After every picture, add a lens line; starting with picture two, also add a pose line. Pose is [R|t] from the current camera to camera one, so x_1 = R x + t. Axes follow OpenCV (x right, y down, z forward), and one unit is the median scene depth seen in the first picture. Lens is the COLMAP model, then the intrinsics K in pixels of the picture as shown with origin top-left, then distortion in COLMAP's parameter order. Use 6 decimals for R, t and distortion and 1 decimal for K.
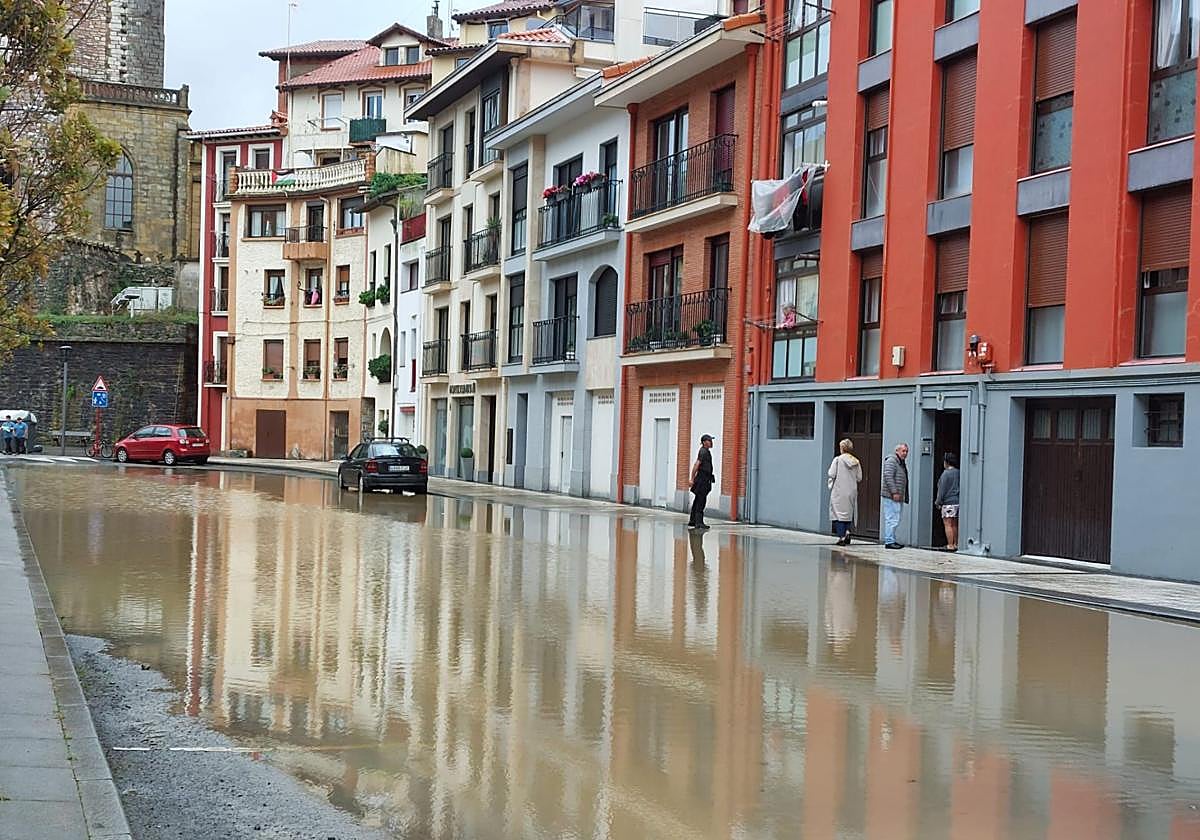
lens RADIAL K [[1708.5, 0, 589.3], [0, 1708.5, 420.5], [0, 0, 1]] dist [0.073732, 0.000000]
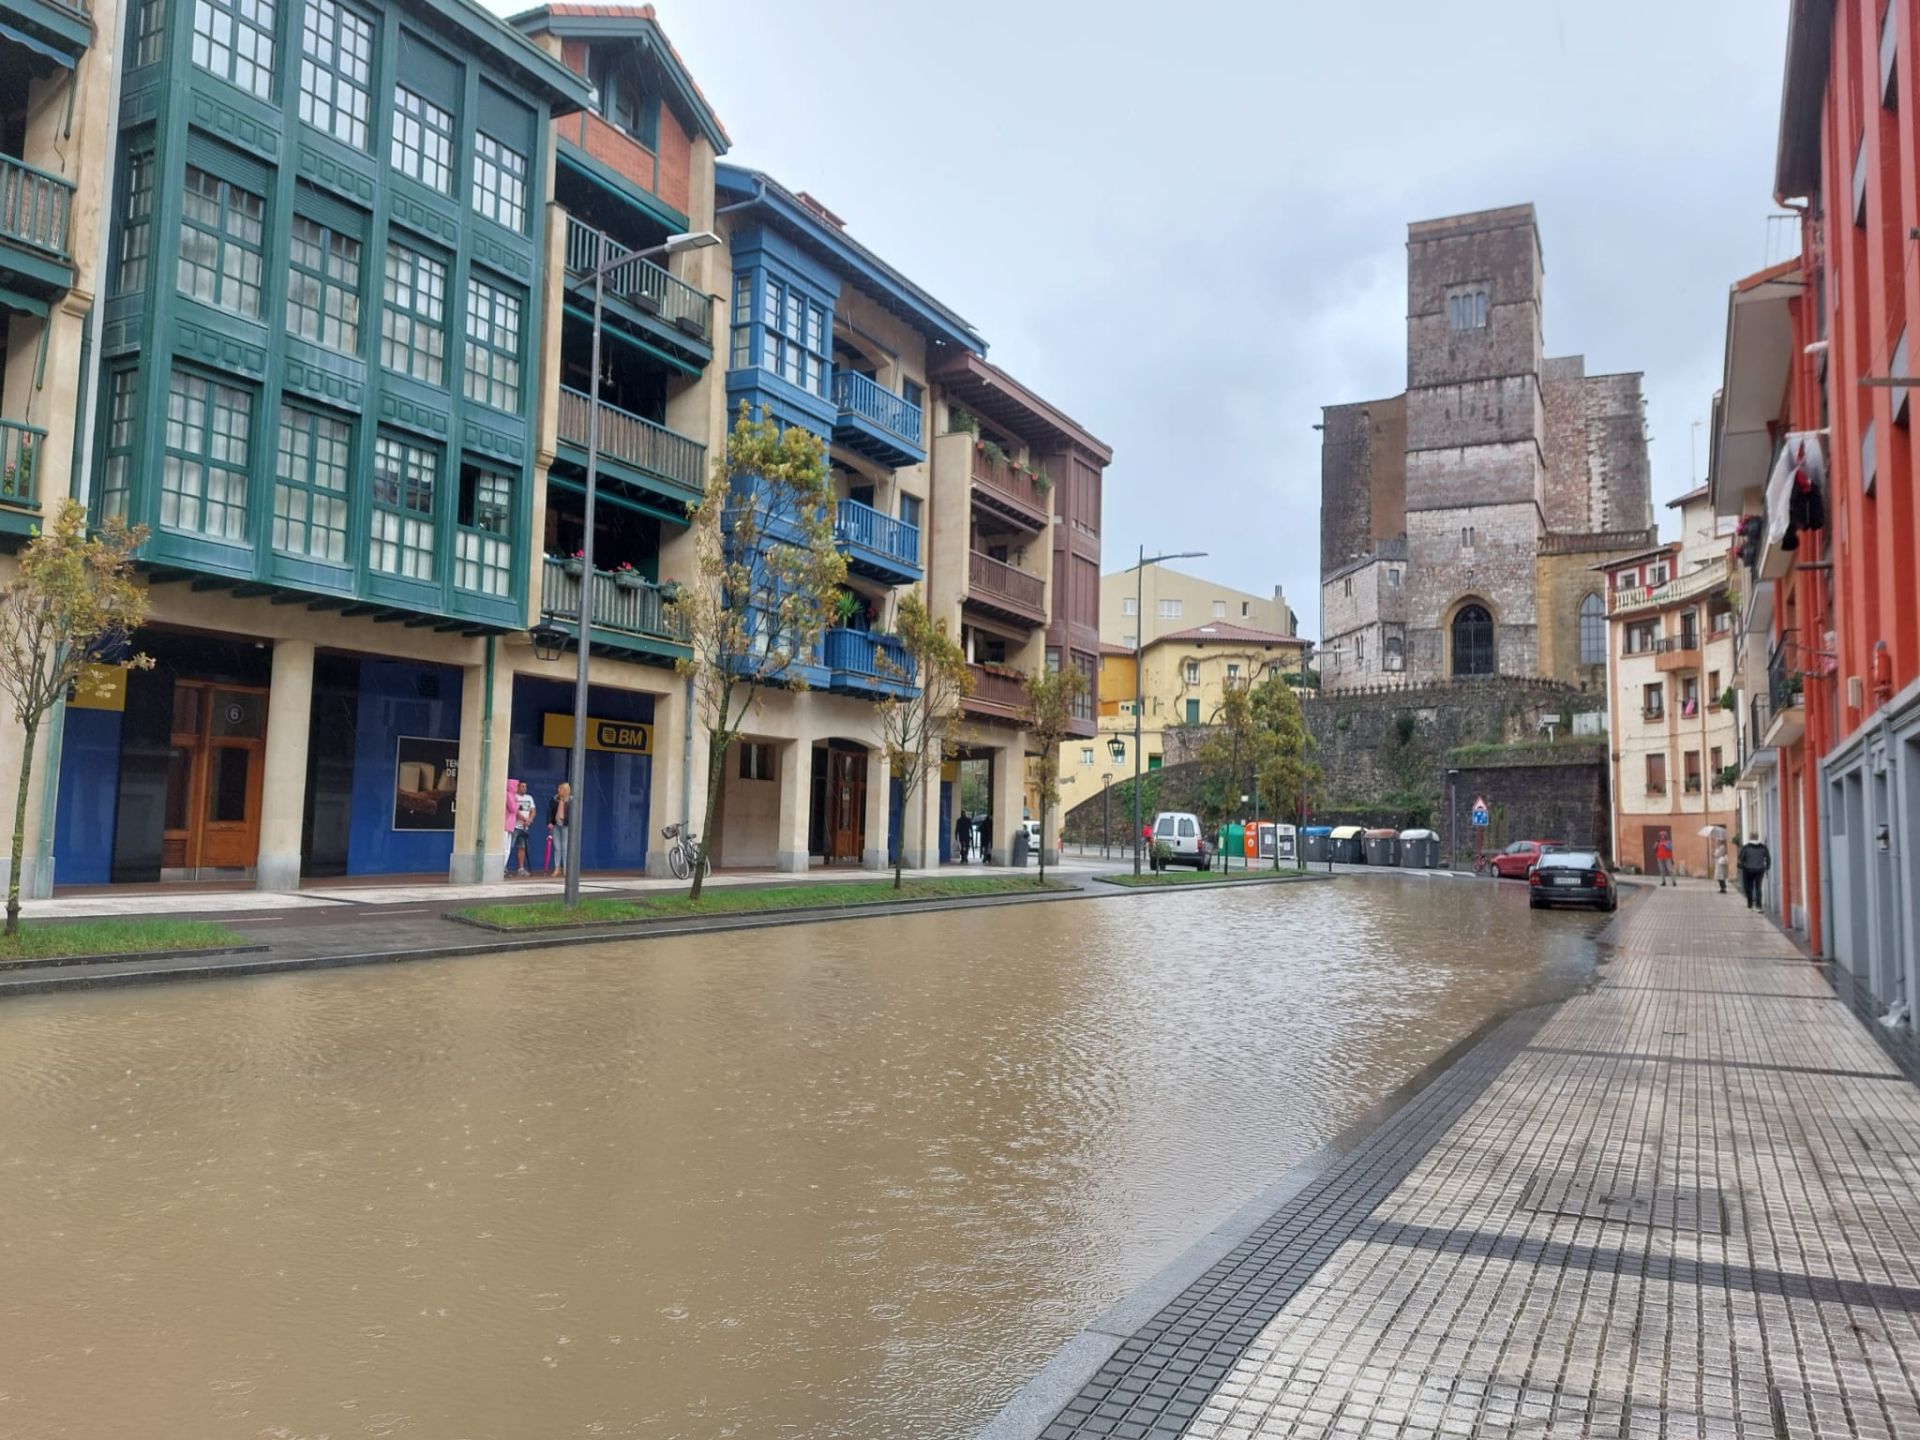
lens RADIAL K [[1375.9, 0, 958.0], [0, 1375.9, 702.4], [0, 0, 1]] dist [0.073636, -0.066331]
pose [[0.686748, -0.083932, -0.722034, 0.227951], [0.007512, 0.994078, -0.108411, 0.013774], [0.726857, 0.069027, 0.683311, 0.292709]]
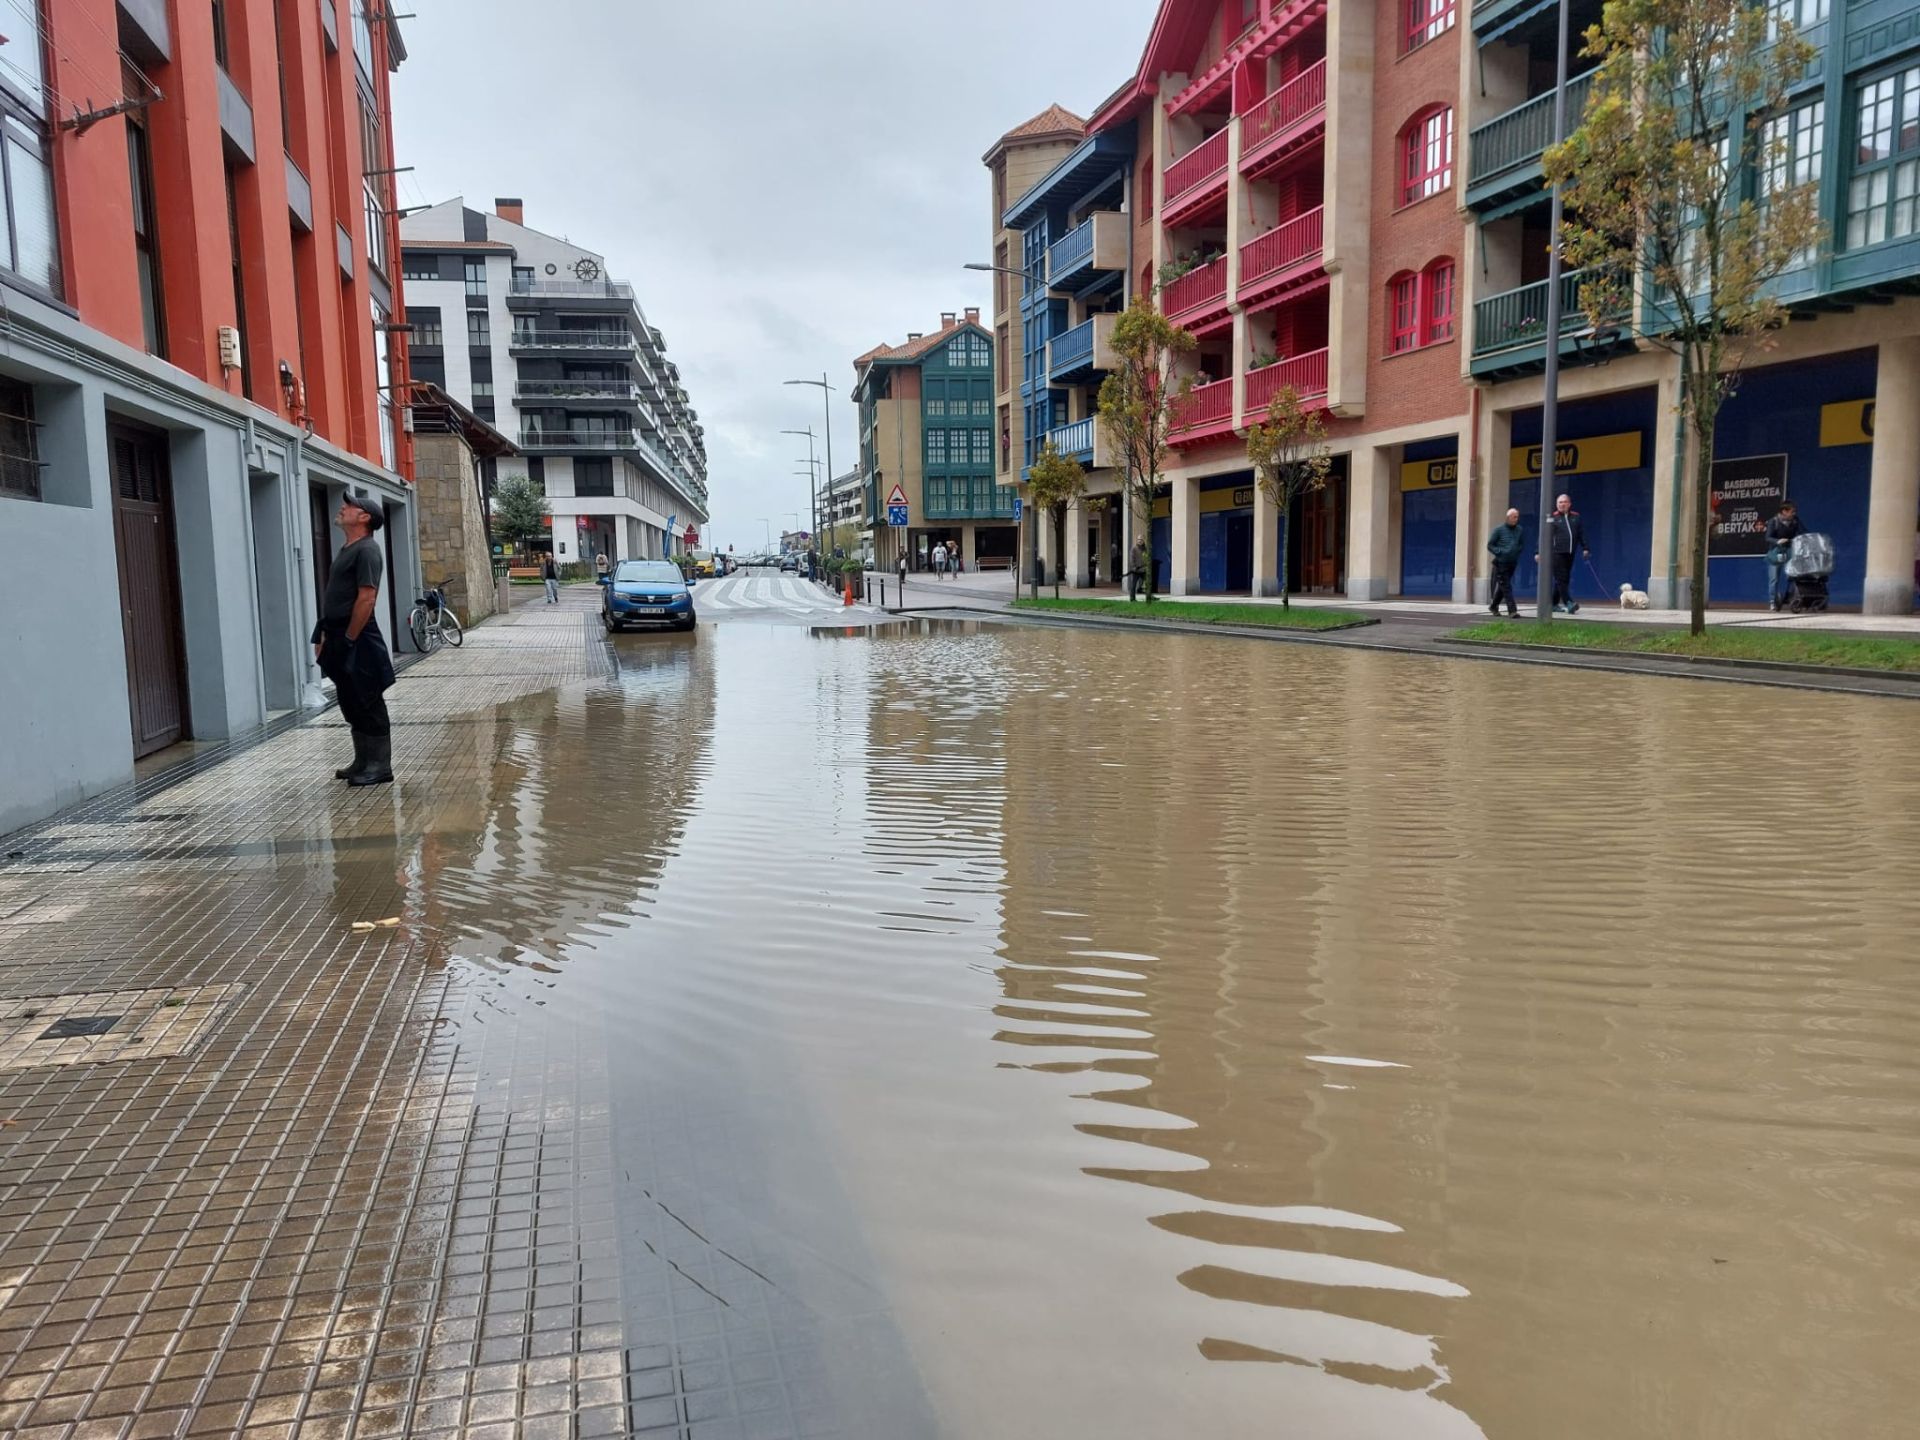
lens RADIAL K [[1375.9, 0, 951.6], [0, 1375.9, 724.9], [0, 0, 1]] dist [0.073636, -0.066331]
pose [[-0.997411, -0.015558, 0.070209, -0.046578], [-0.008080, 0.994380, 0.105564, 0.014227], [-0.071457, 0.104724, -0.991931, 1.009733]]
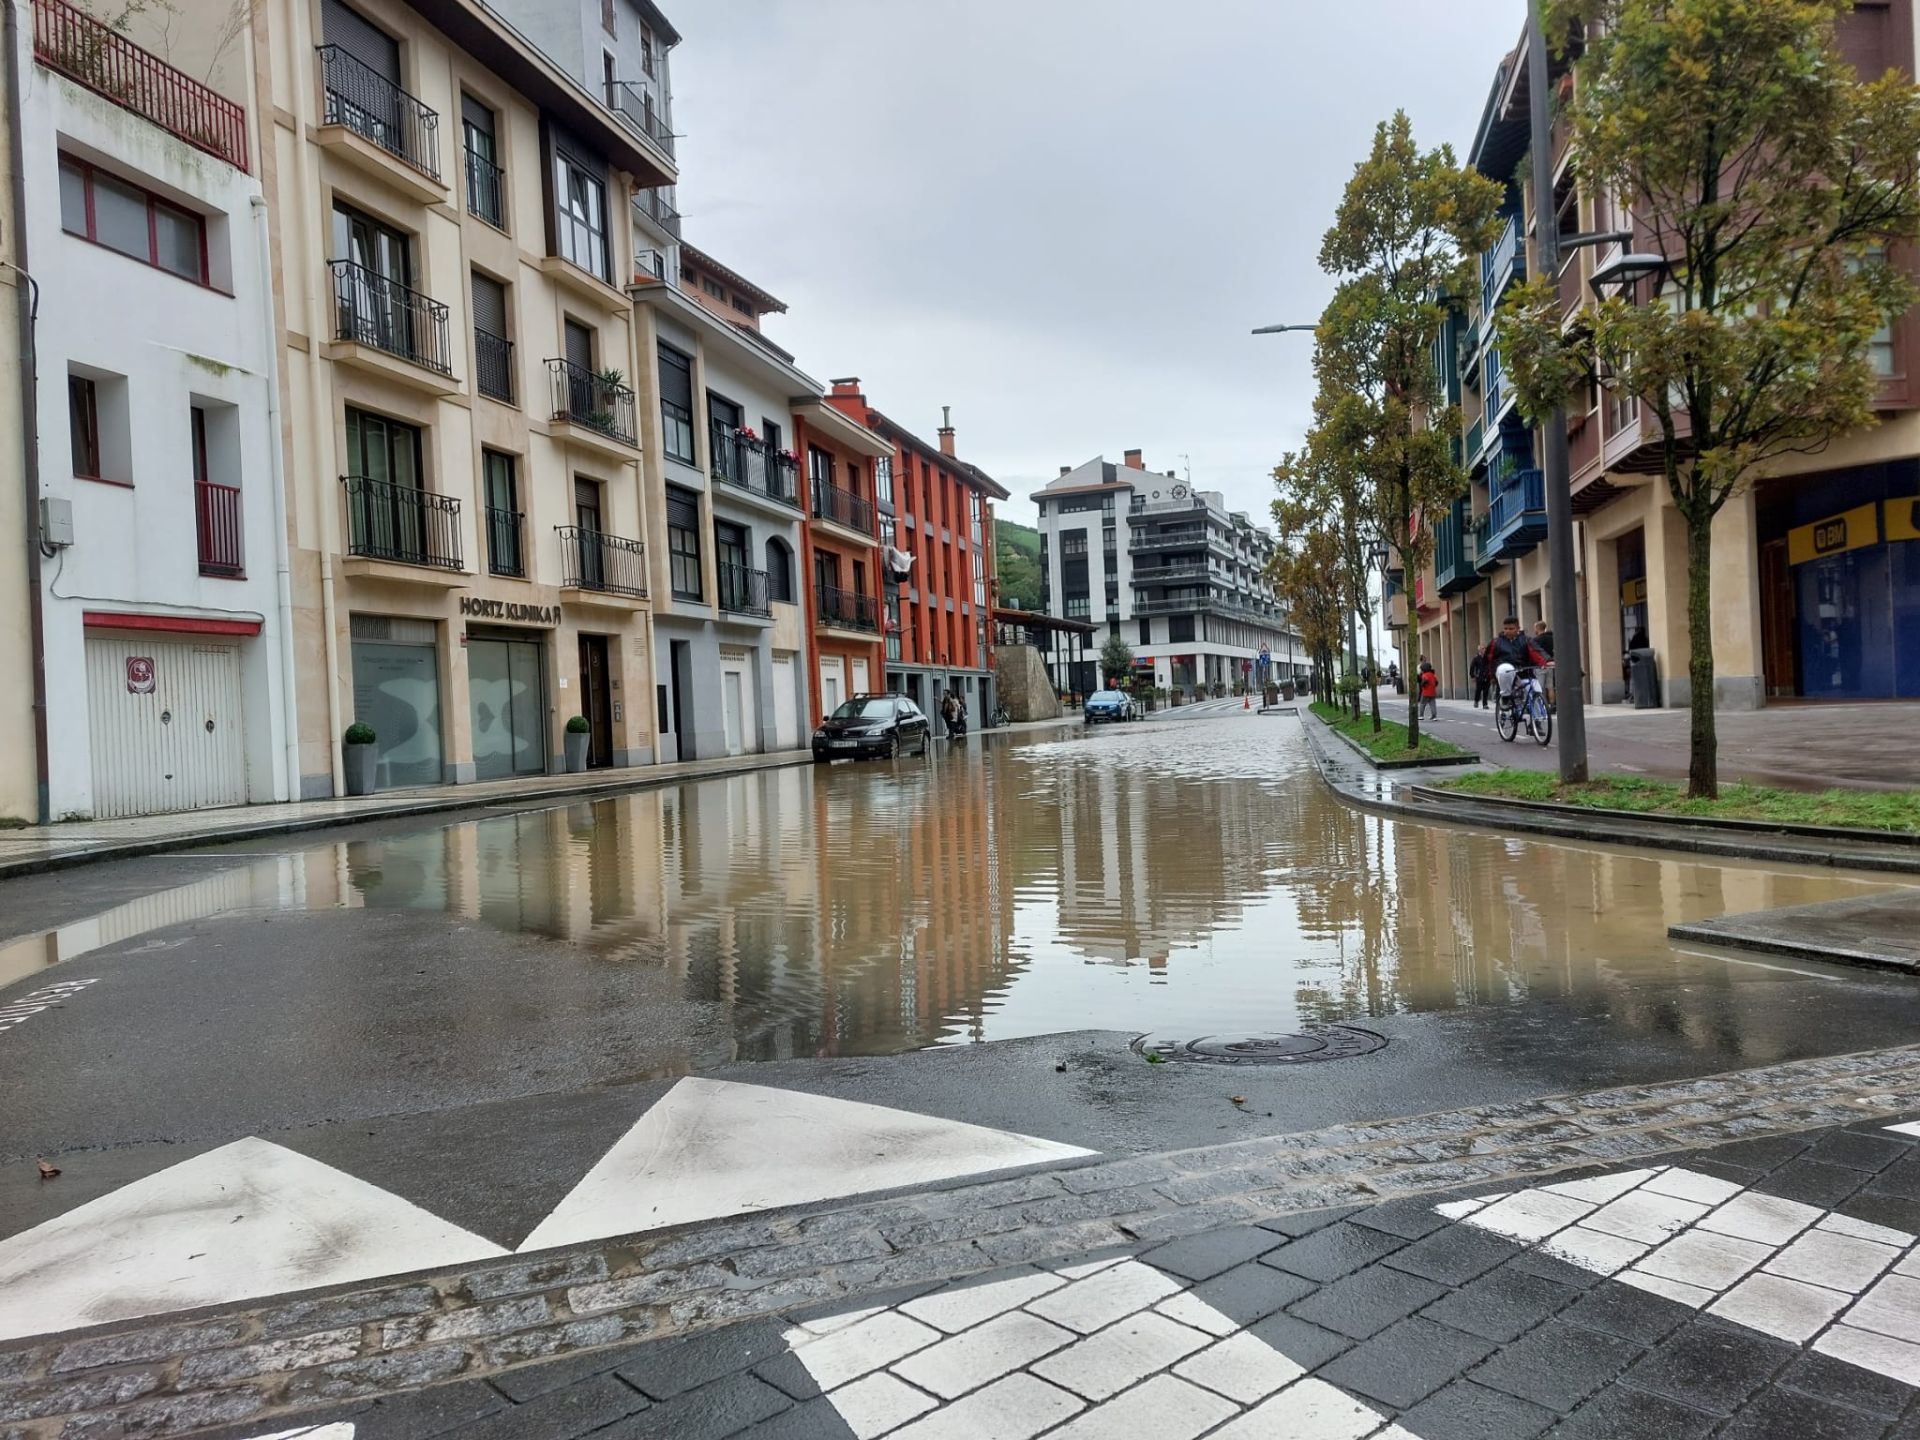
lens RADIAL K [[1375.9, 0, 942.9], [0, 1375.9, 735.0], [0, 0, 1]] dist [0.073636, -0.066331]
pose [[-0.838331, 0.004849, 0.545140, -0.604539], [0.020750, 0.999520, 0.023019, 0.019315], [-0.544767, 0.030609, -0.838029, 1.830707]]
